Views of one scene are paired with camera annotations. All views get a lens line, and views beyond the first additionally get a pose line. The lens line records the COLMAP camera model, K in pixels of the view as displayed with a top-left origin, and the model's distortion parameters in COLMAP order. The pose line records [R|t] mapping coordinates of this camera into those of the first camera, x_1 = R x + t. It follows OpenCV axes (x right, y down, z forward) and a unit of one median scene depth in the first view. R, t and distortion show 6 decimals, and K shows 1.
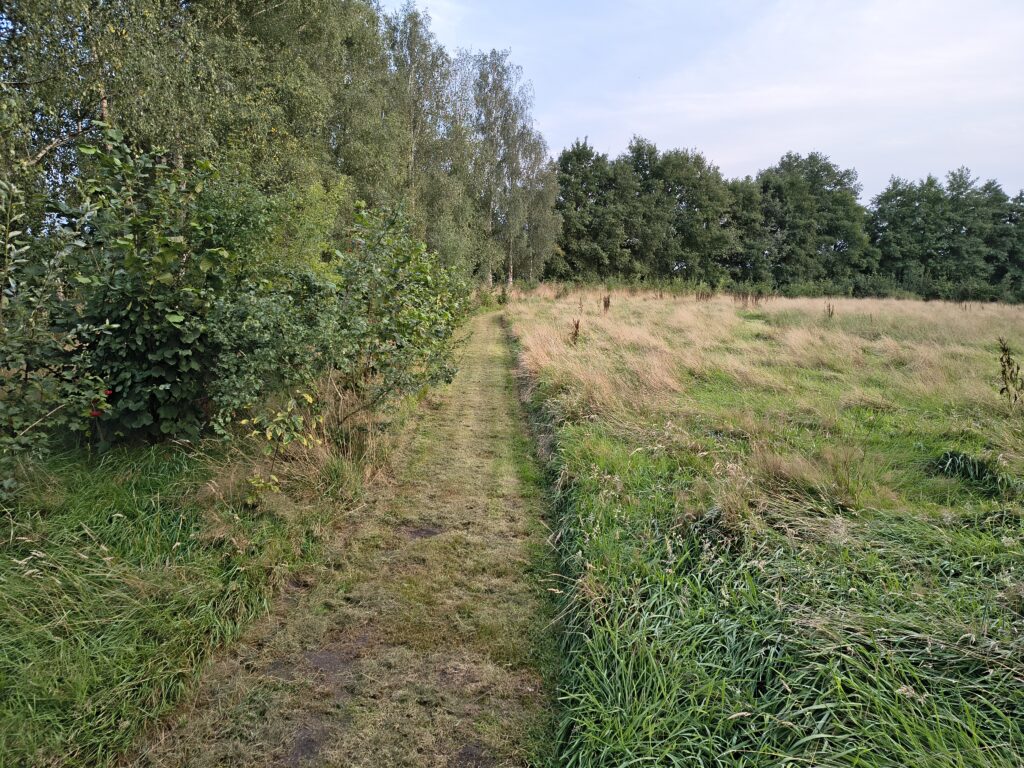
lens RADIAL K [[731.6, 0, 506.4], [0, 731.6, 388.5], [0, 0, 1]] dist [0.069889, -0.042727]
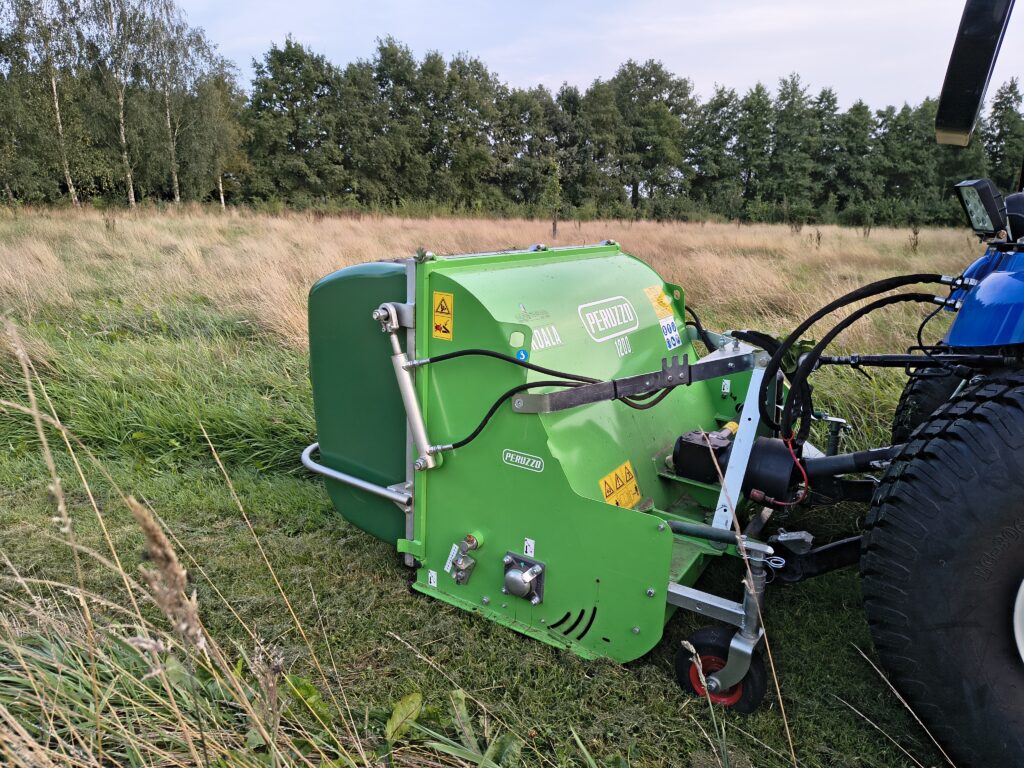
lens RADIAL K [[731.6, 0, 509.8], [0, 731.6, 381.5], [0, 0, 1]] dist [0.069889, -0.042727]
pose [[0.999311, -0.006176, -0.036595, 0.314495], [0.008740, 0.997486, 0.070329, 0.009036], [0.036069, -0.070600, 0.996852, 0.072274]]
